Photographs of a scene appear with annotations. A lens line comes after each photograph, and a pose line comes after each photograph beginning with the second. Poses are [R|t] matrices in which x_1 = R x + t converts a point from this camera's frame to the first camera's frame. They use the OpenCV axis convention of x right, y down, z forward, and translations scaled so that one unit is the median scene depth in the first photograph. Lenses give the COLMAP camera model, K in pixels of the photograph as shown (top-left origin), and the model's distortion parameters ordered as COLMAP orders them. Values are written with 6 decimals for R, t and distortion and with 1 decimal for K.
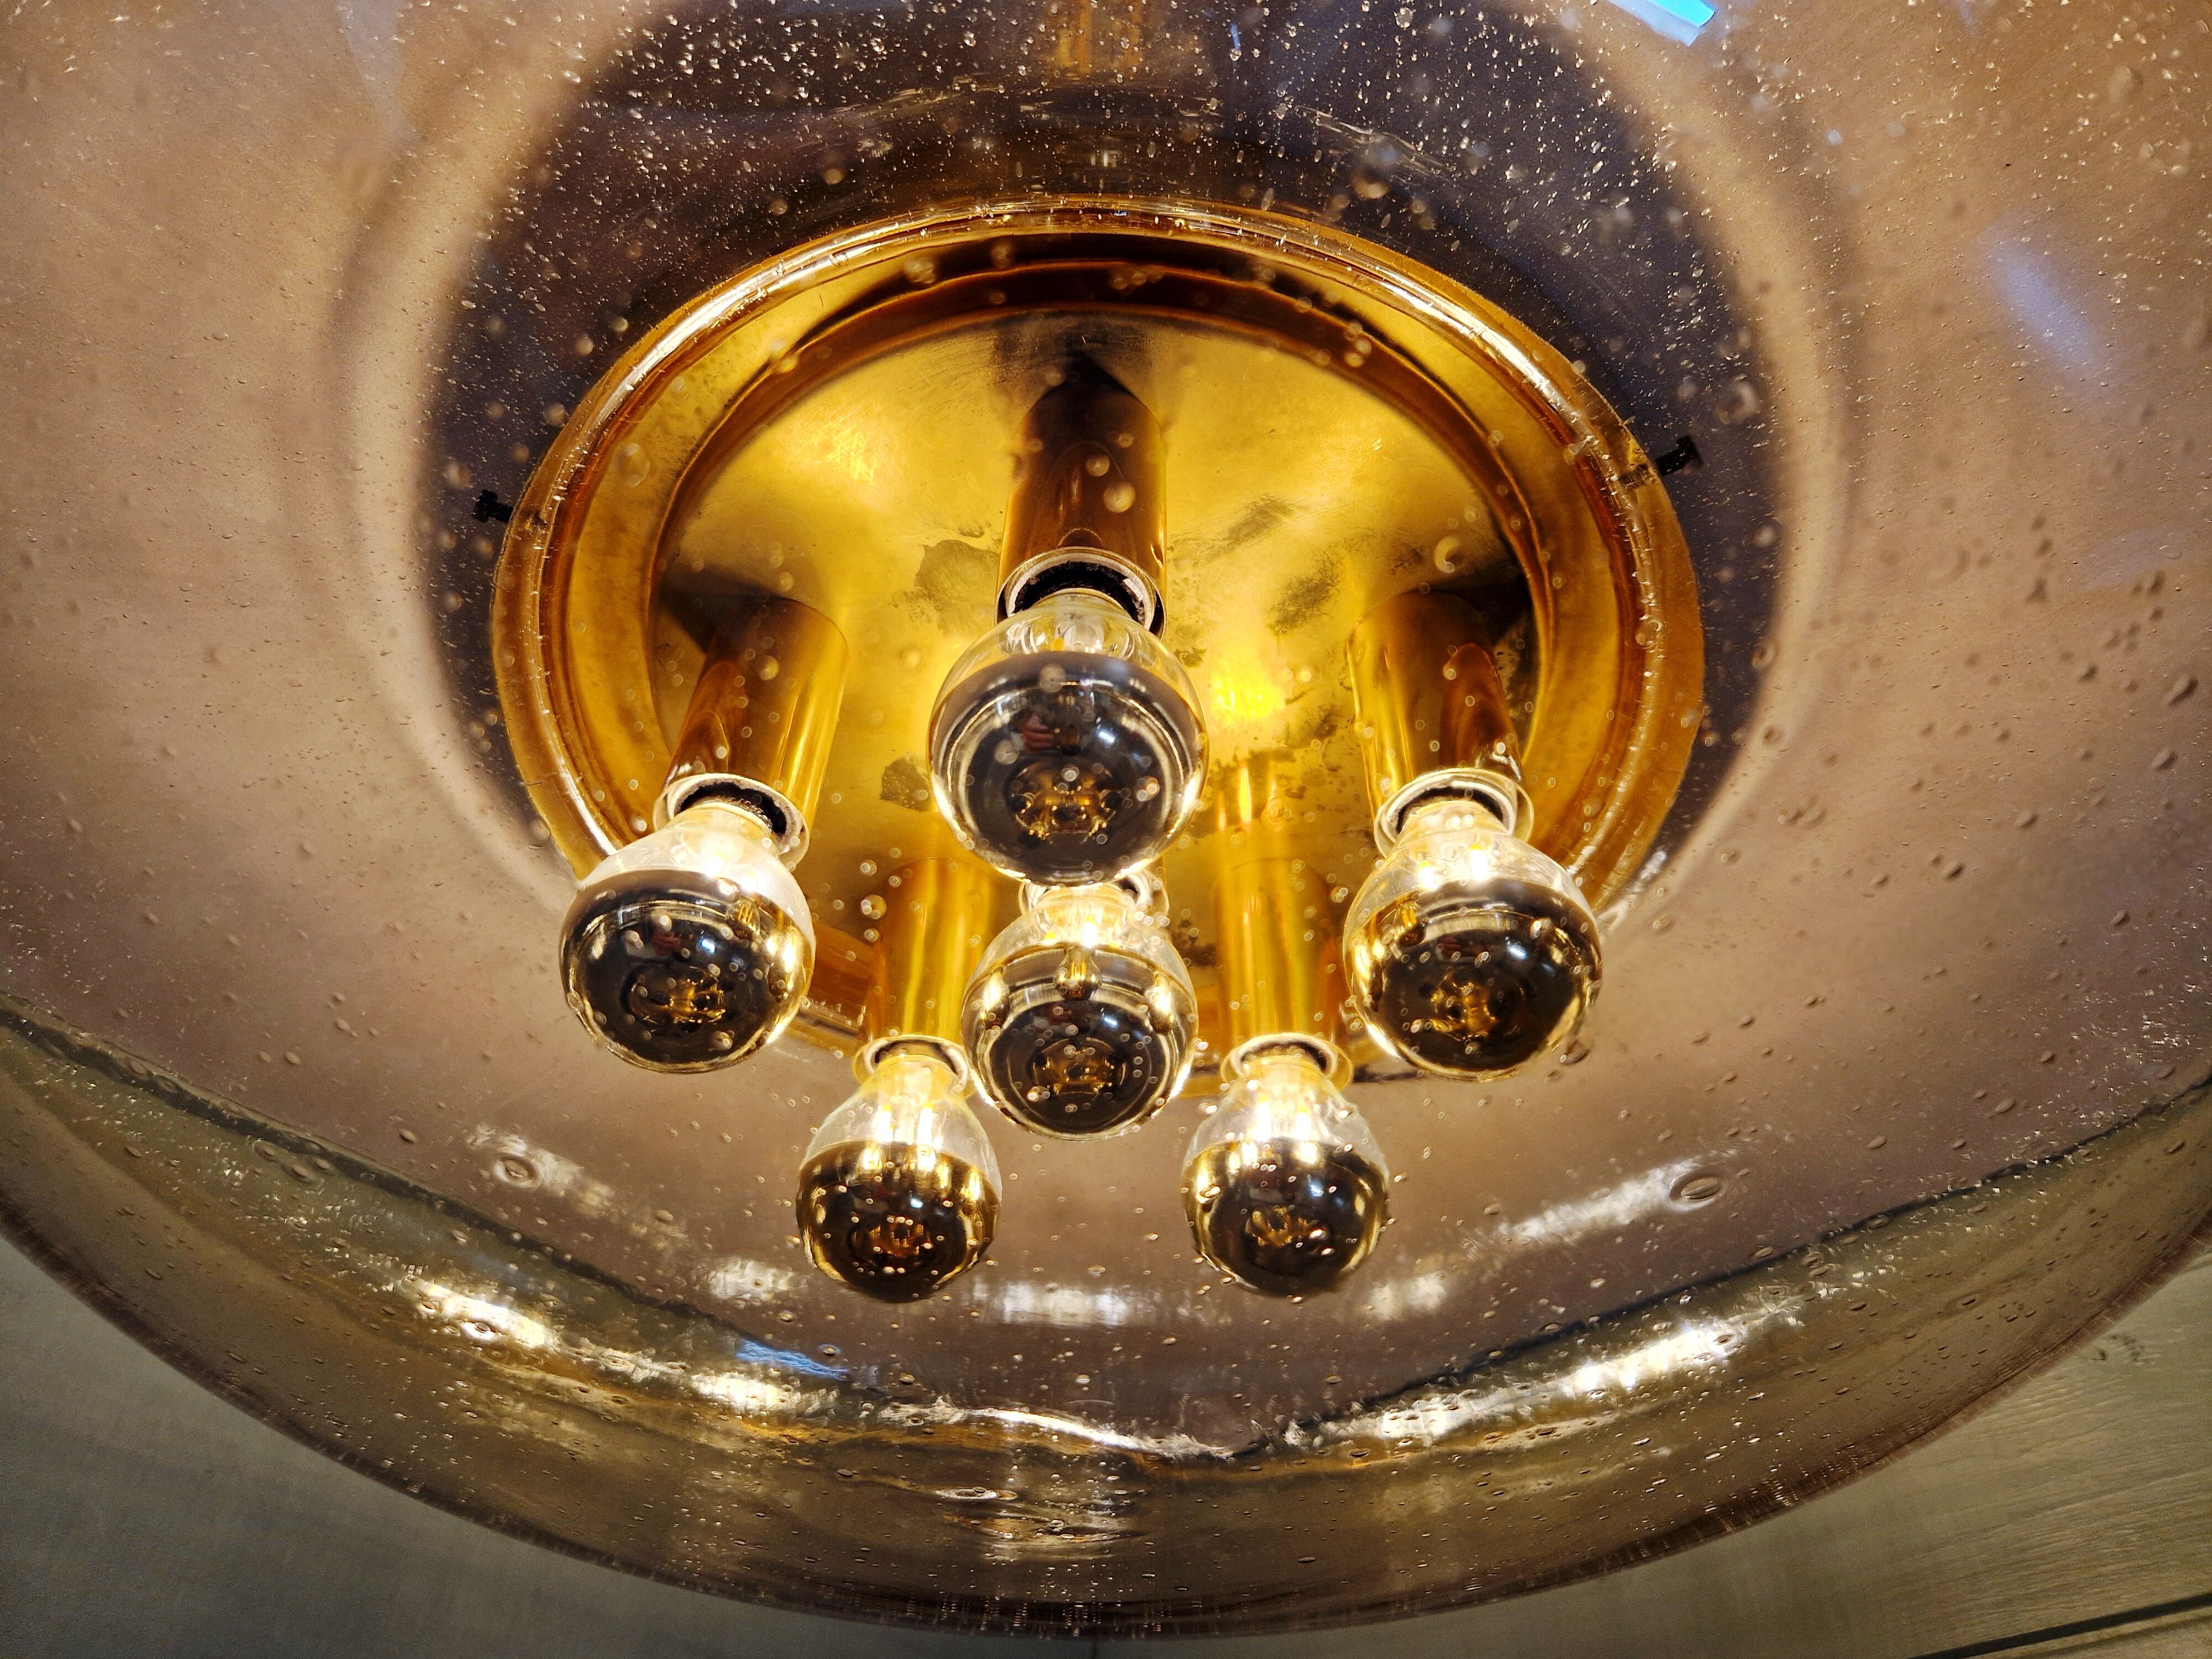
lens RADIAL K [[1482.5, 0, 1111.8], [0, 1482.5, 830.8], [0, 0, 1]] dist [-0.001289, -0.006440]
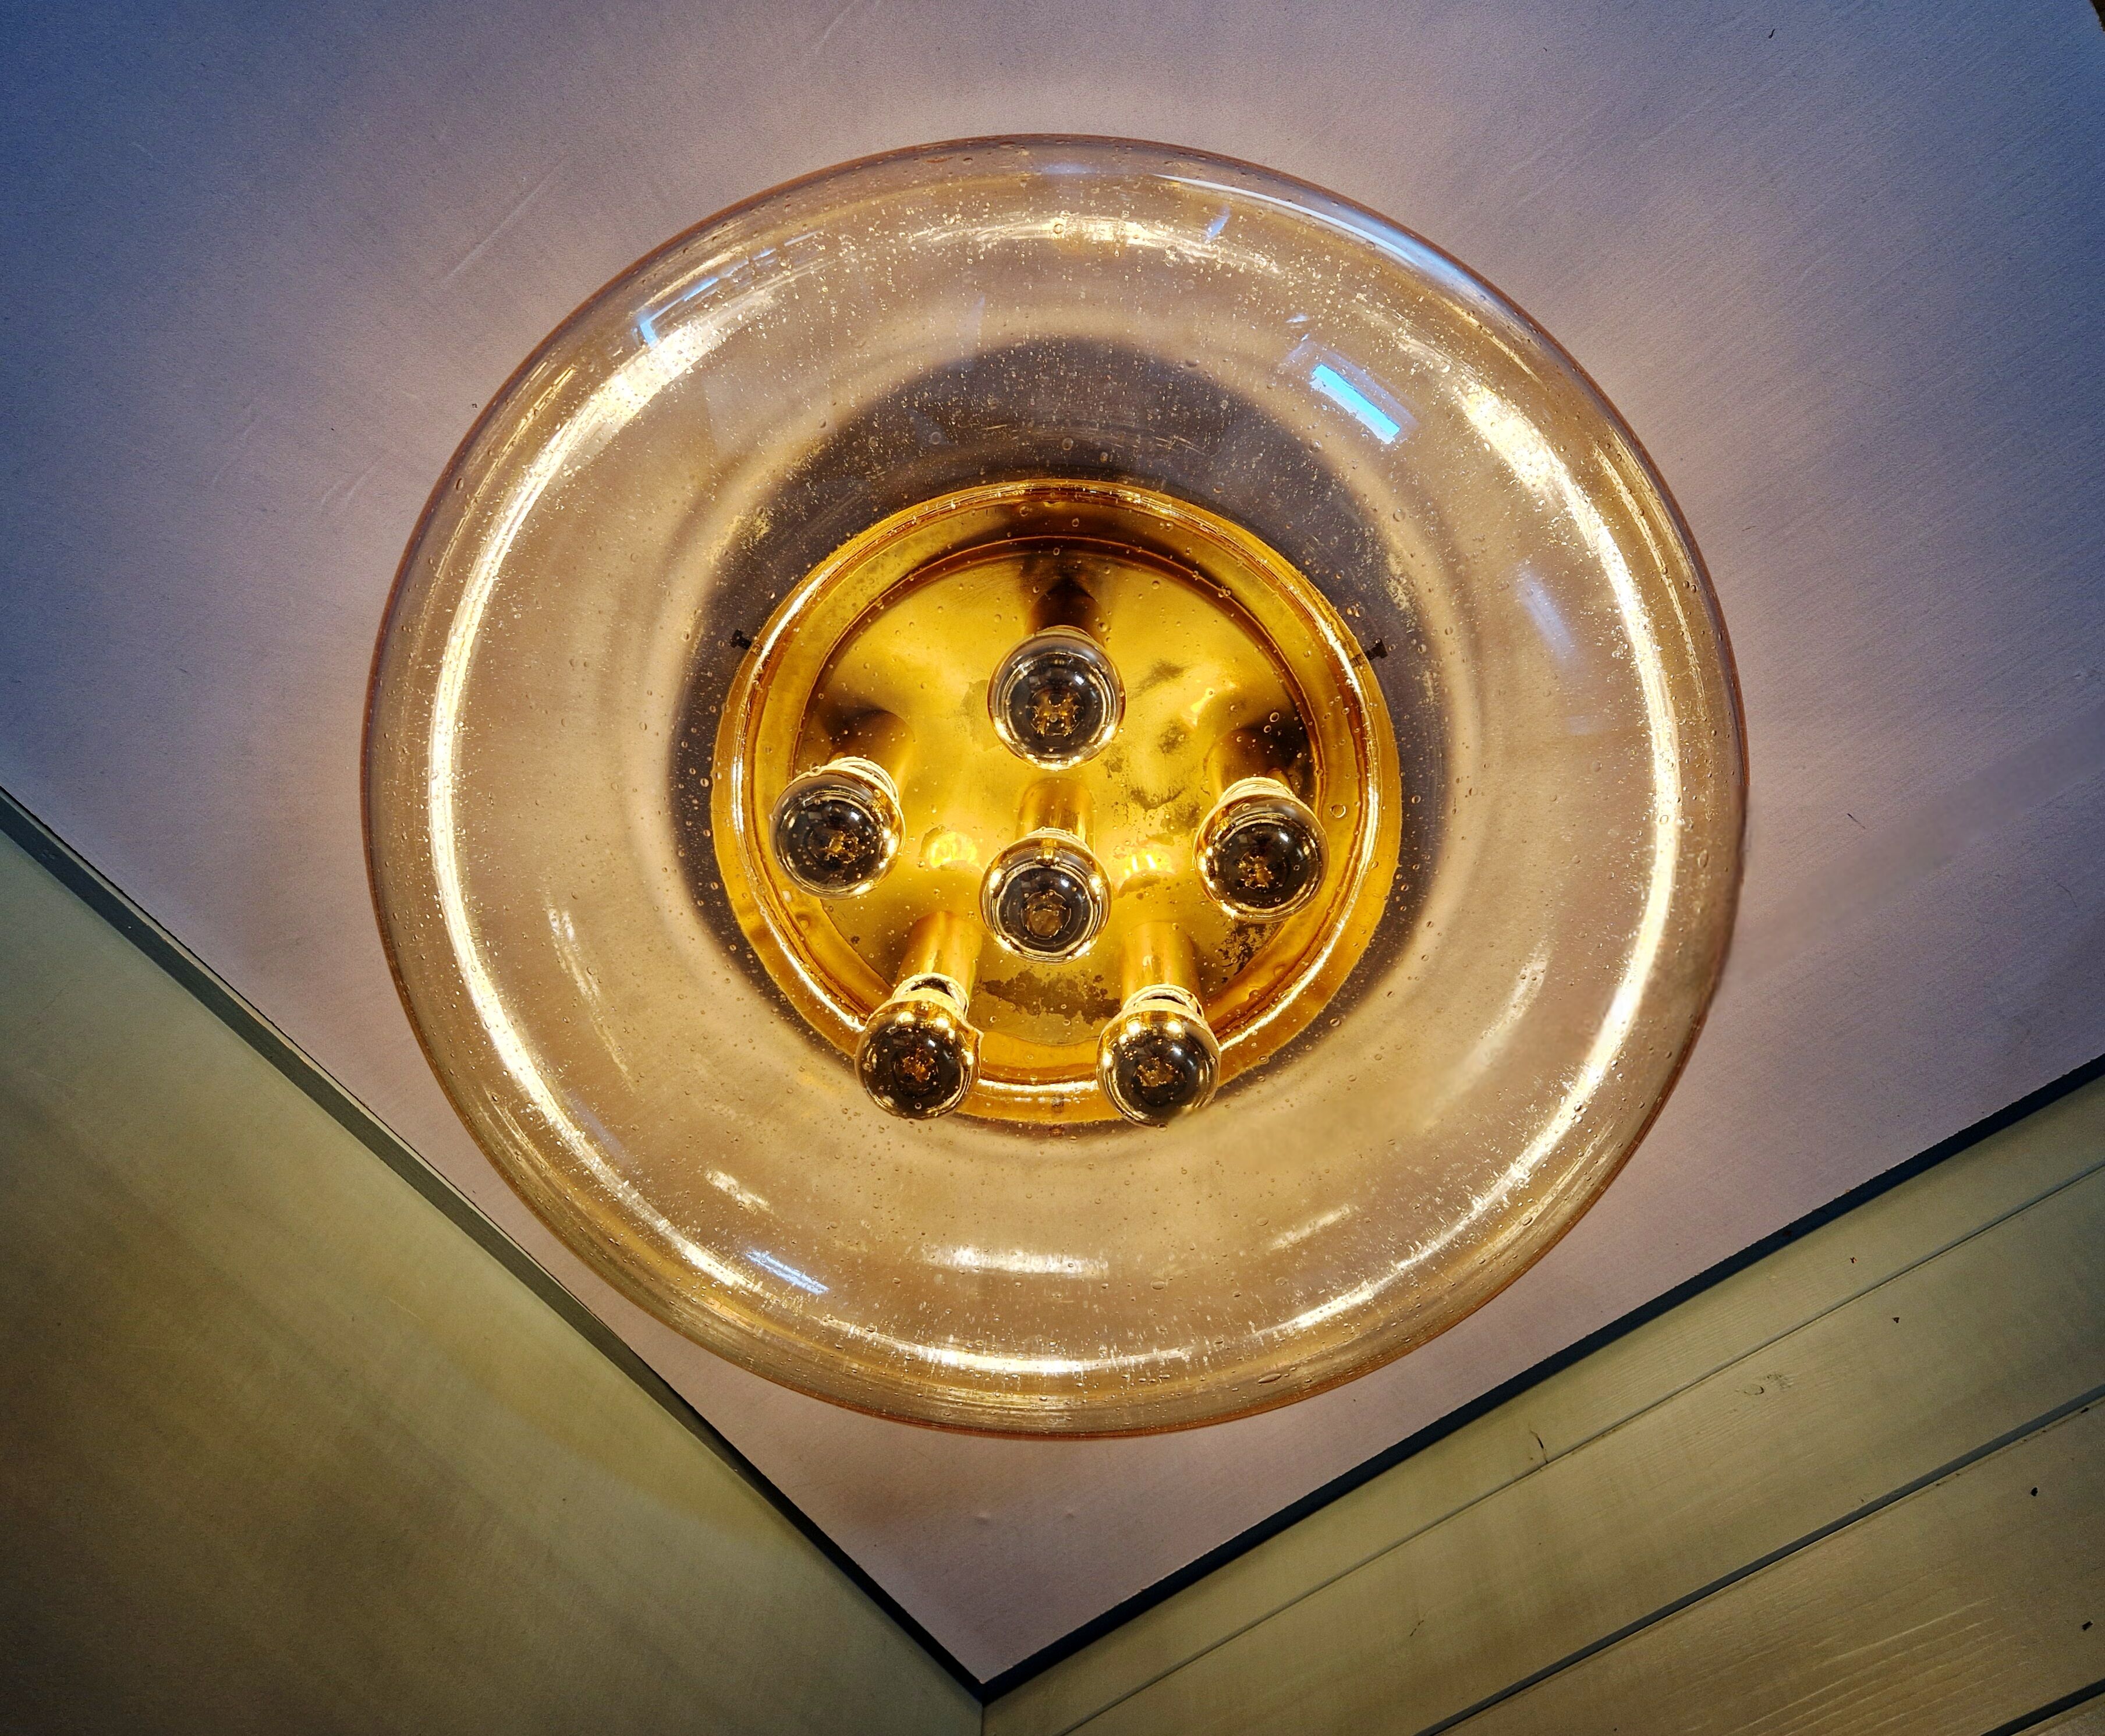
lens RADIAL K [[1496.4, 0, 1052.5], [0, 1496.4, 868.0], [0, 0, 1]] dist [-0.001370, -0.001827]
pose [[0.997914, 0.063045, 0.013888, -0.037213], [-0.053839, 0.931458, -0.359843, 0.682631], [-0.035623, 0.358344, 0.932910, -0.635078]]
